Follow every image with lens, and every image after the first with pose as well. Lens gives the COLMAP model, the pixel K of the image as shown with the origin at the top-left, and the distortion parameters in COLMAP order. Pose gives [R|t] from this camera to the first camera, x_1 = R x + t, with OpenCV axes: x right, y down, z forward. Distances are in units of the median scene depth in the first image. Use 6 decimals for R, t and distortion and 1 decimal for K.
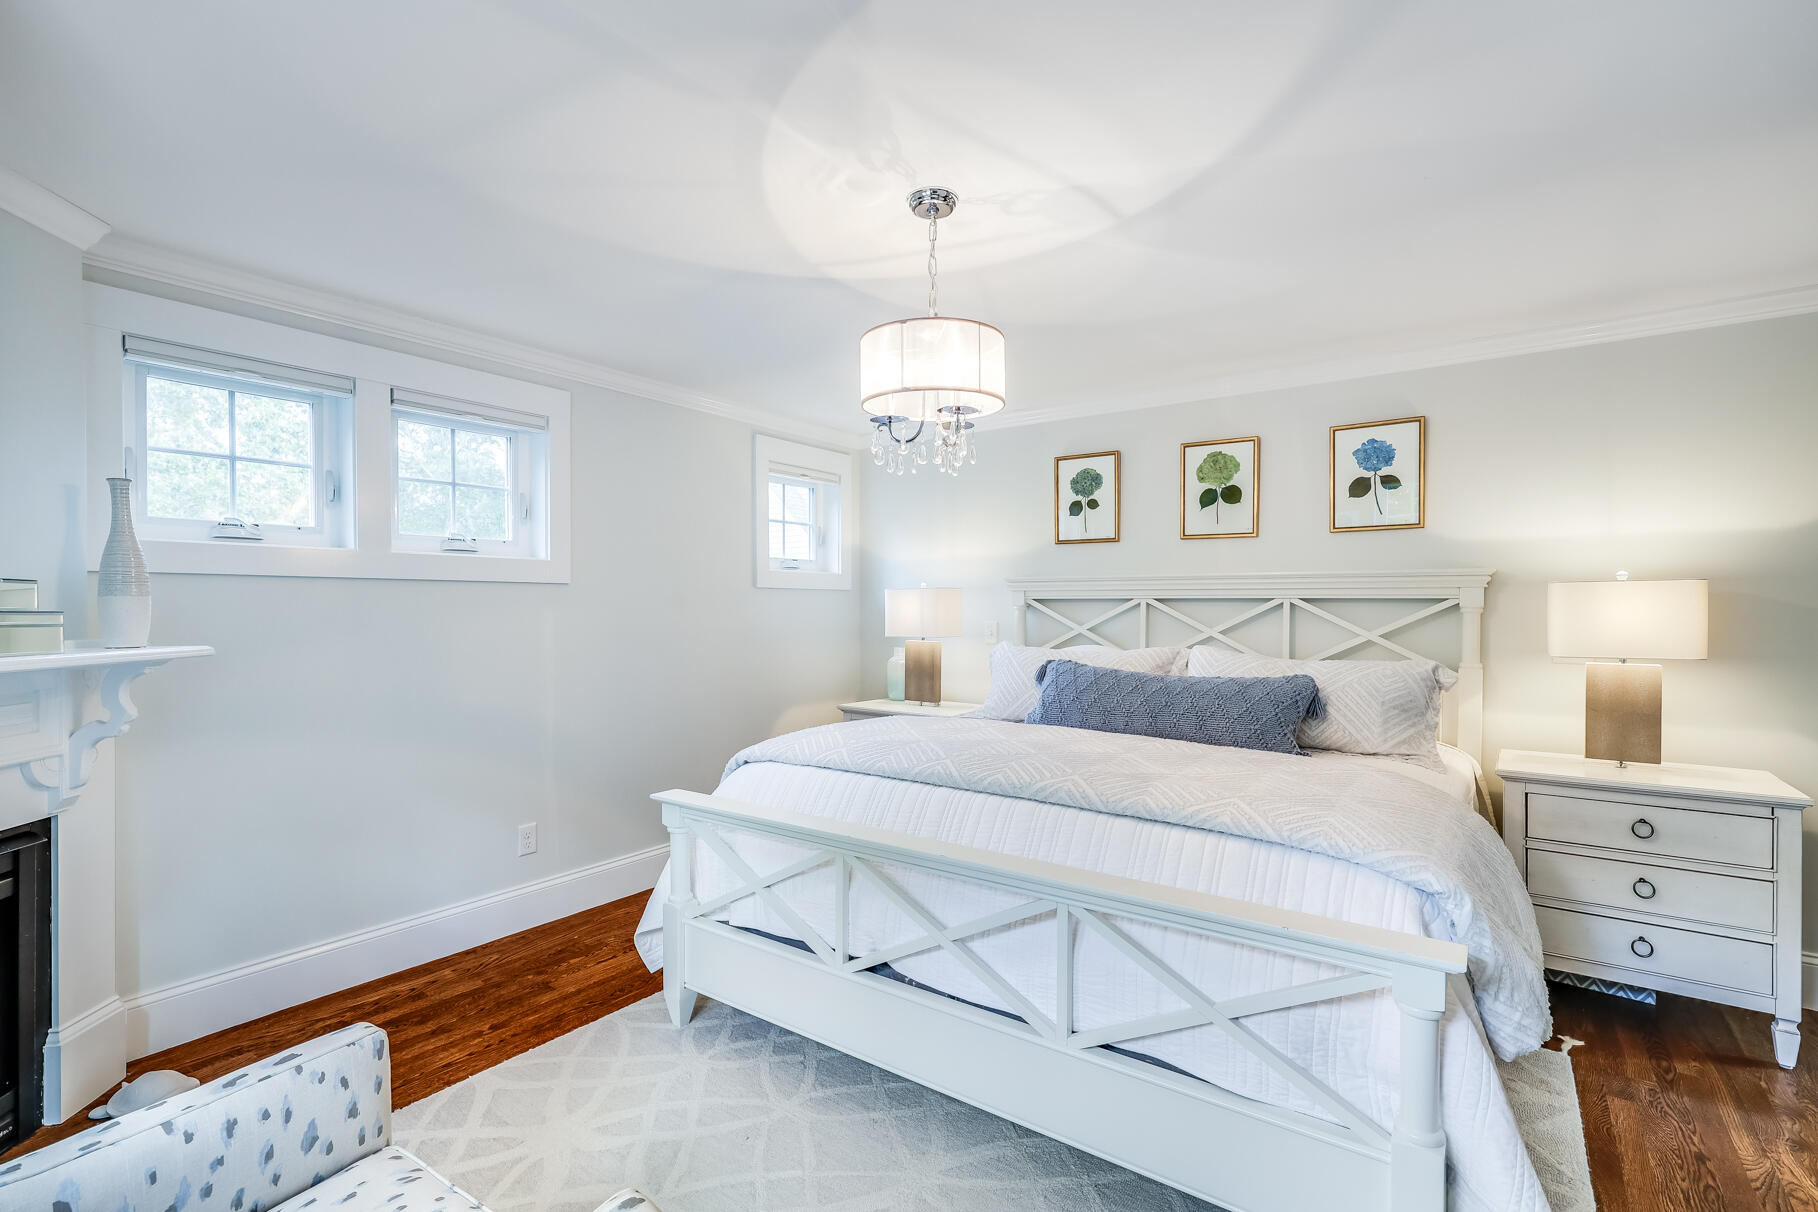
lens RADIAL K [[838.8, 0, 909.0], [0, 838.8, 606.0], [0, 0, 1]] dist [-0.000204, 0.000206]
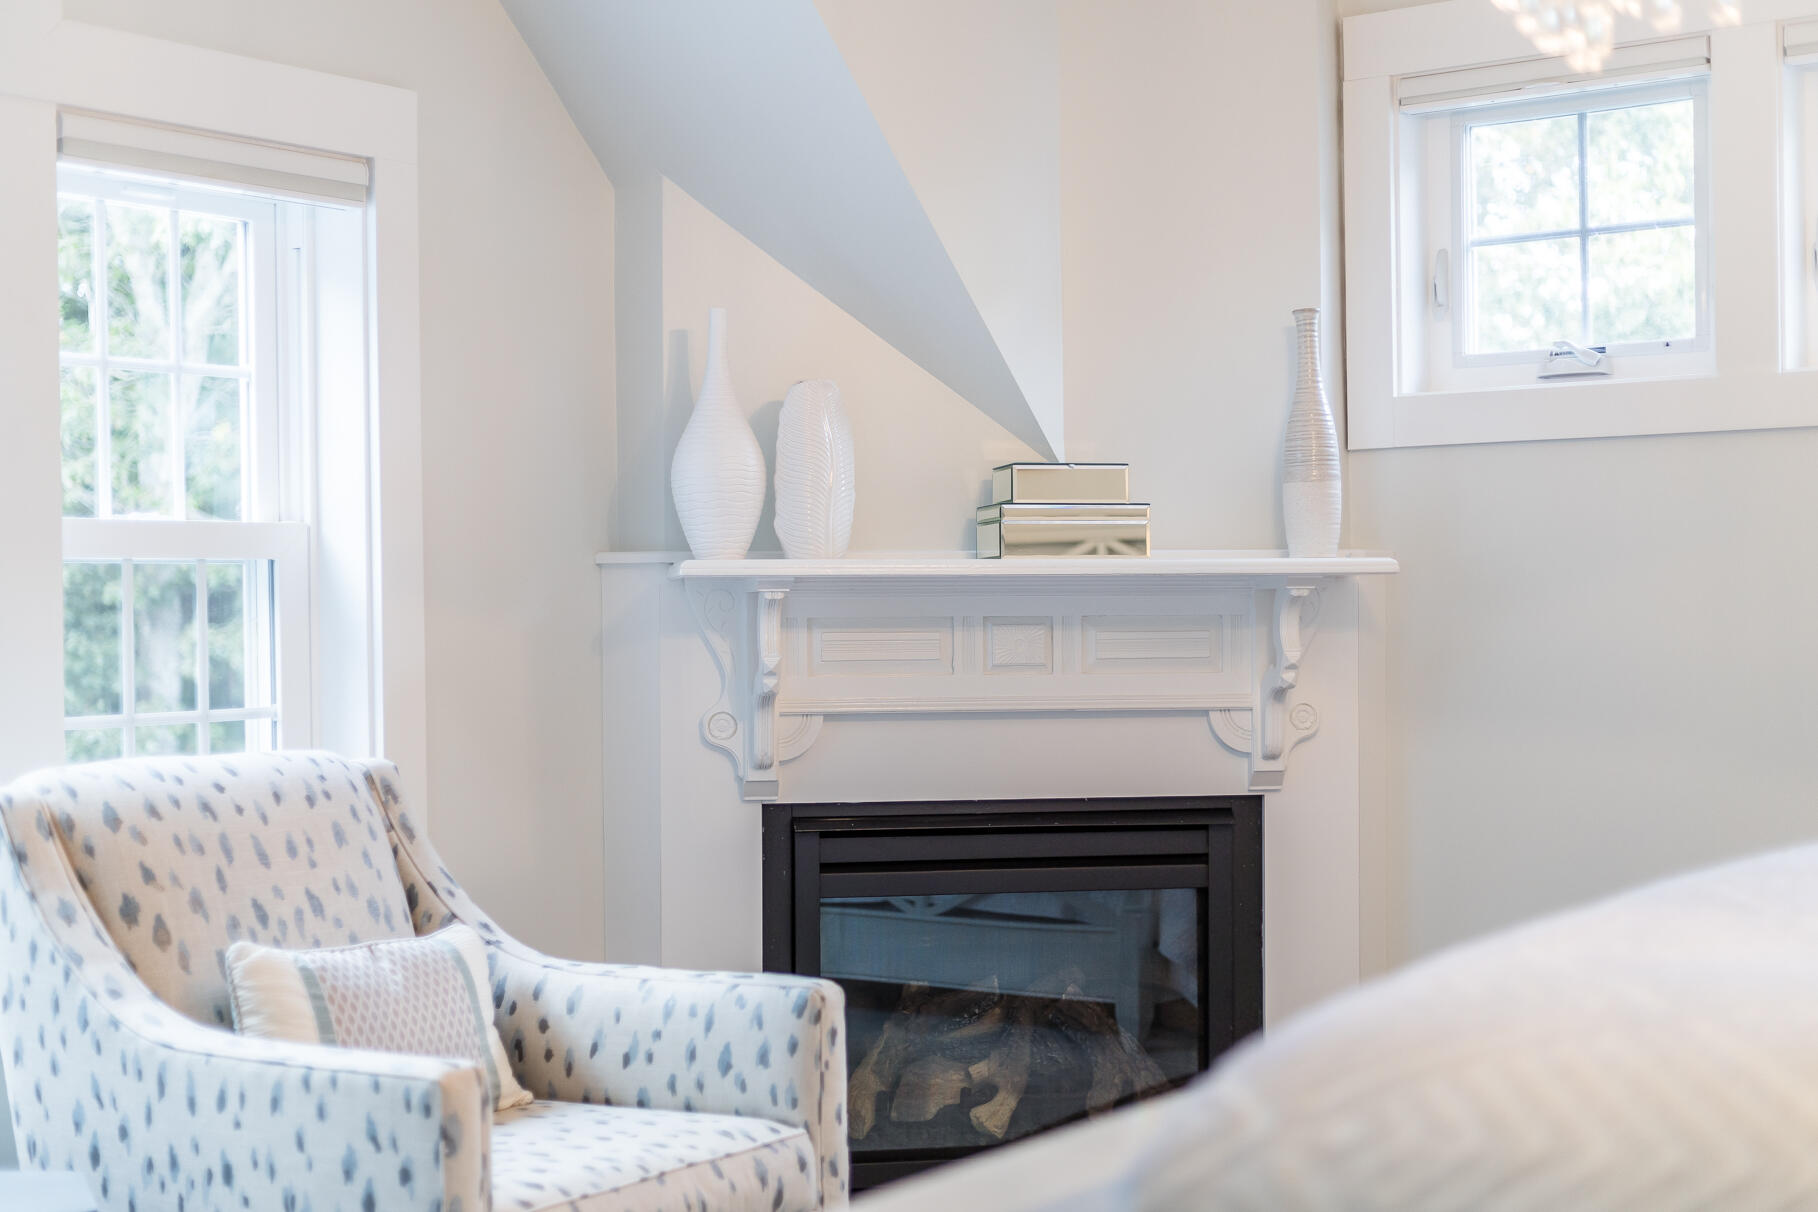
lens RADIAL K [[2618.5, 0, 909.0], [0, 2618.5, 606.0], [0, 0, 1]] dist [0.000627, -0.001954]
pose [[0.012126, -0.003738, -0.999919, 1.214470], [0.012784, 0.999912, -0.003583, 0.094792], [0.999845, -0.012739, 0.012172, 0.682044]]
